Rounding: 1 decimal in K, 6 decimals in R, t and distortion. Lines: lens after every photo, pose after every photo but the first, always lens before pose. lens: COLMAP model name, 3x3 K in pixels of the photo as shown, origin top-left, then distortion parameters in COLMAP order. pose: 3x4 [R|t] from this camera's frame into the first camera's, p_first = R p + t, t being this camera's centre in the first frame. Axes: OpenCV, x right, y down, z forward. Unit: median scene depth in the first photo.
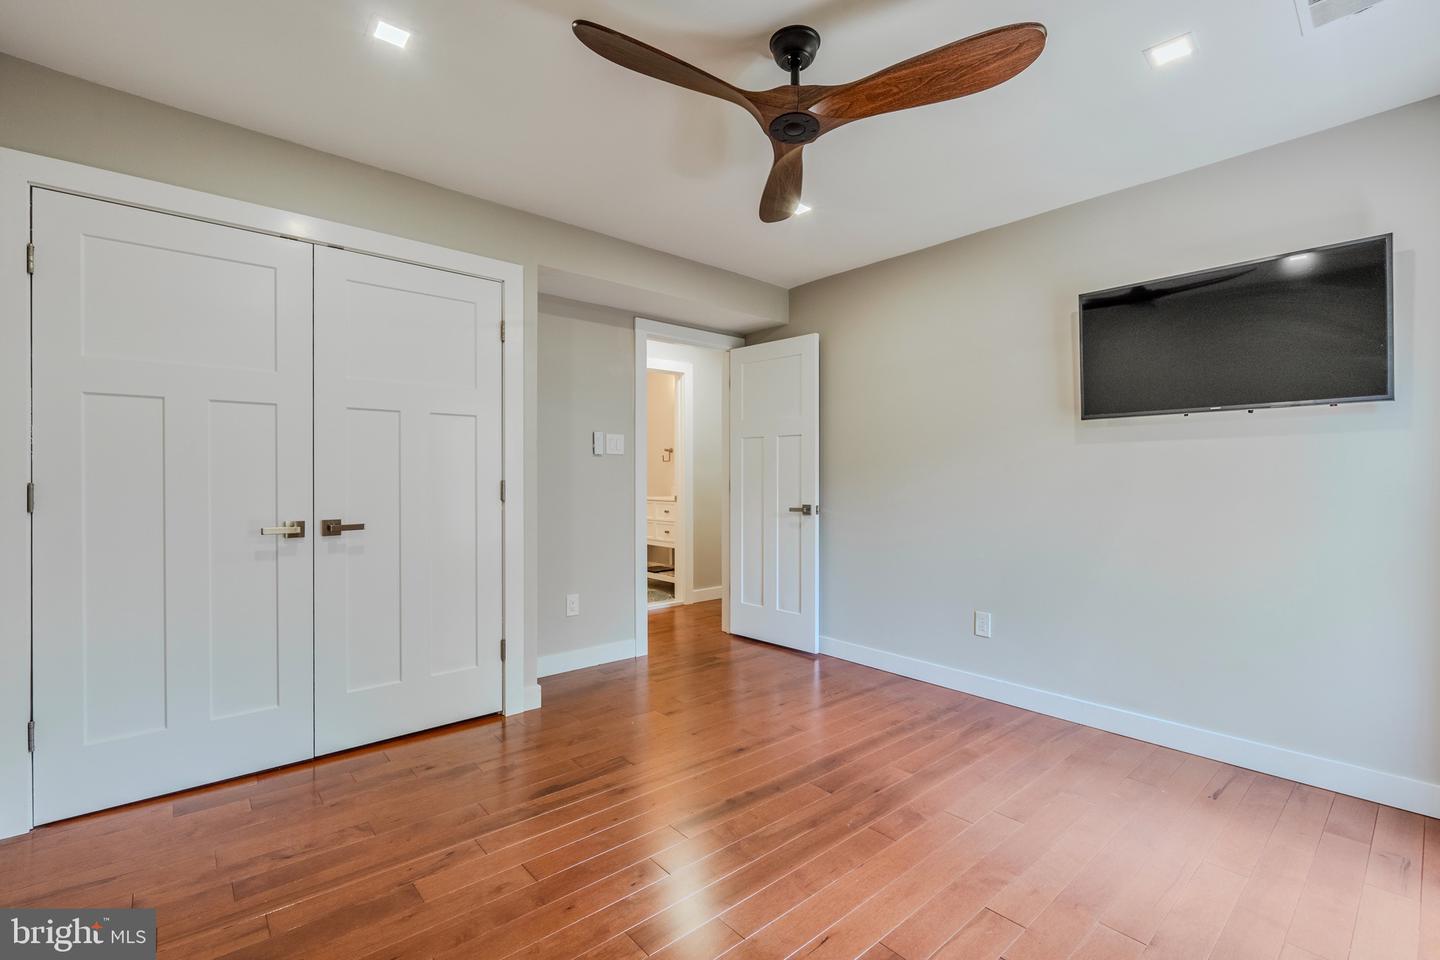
lens RADIAL K [[631.8, 0, 718.8], [0, 631.8, 482.2], [0, 0, 1]] dist [0.002712, 0.000246]
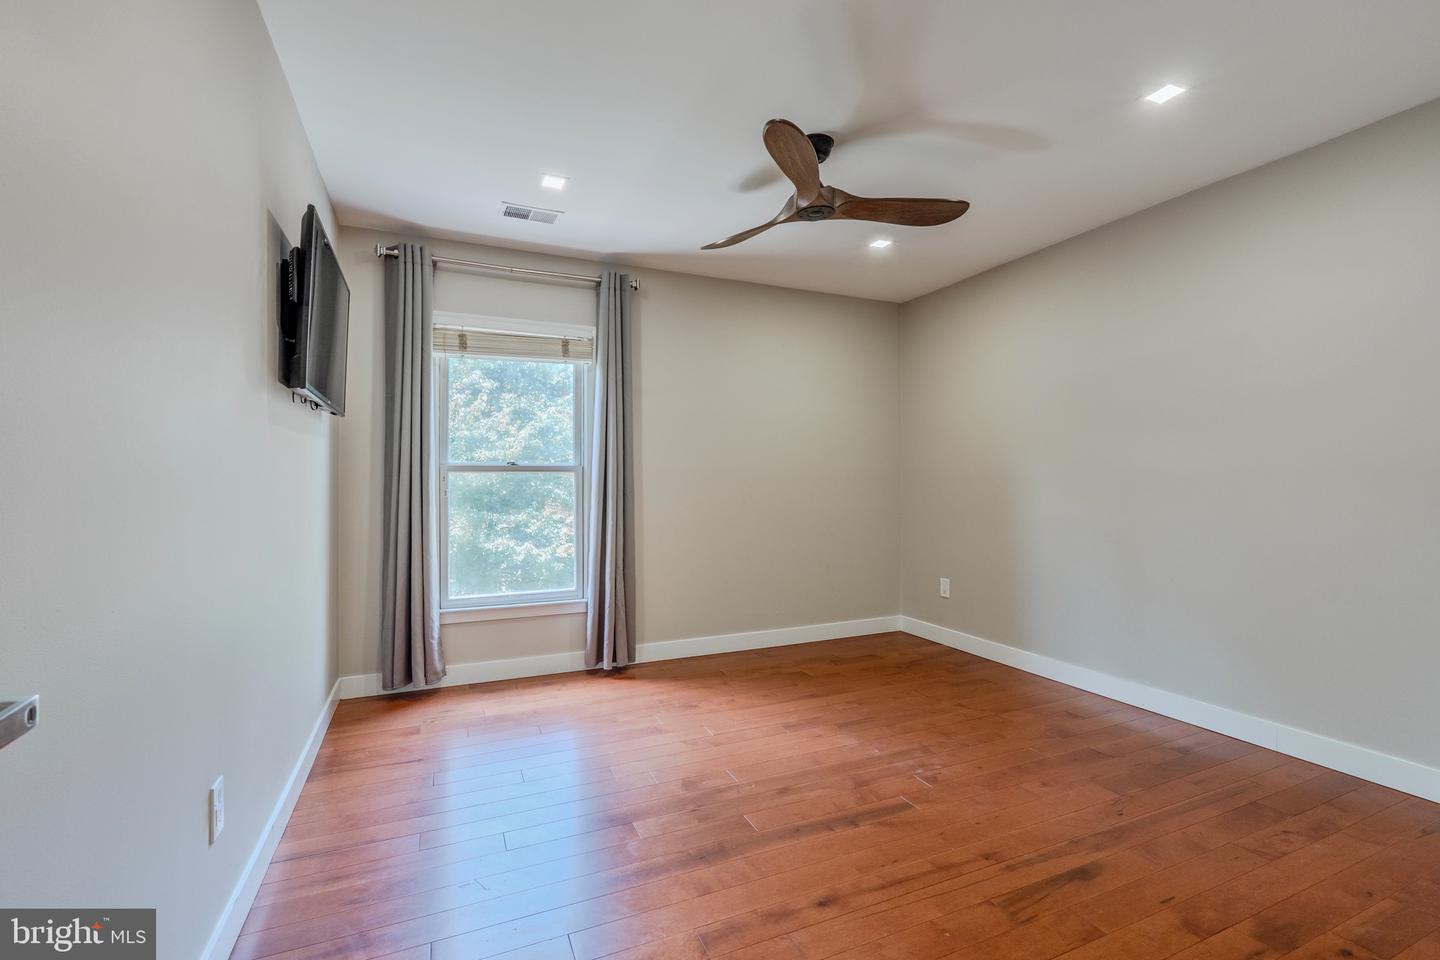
lens RADIAL K [[631.8, 0, 720.3], [0, 631.8, 477.8], [0, 0, 1]] dist [0.002712, 0.000246]
pose [[-0.957706, -0.000199, 0.287749, -0.064436], [-0.002435, 0.999970, -0.007413, 0.000691], [-0.287739, -0.007800, -0.957677, 2.137203]]
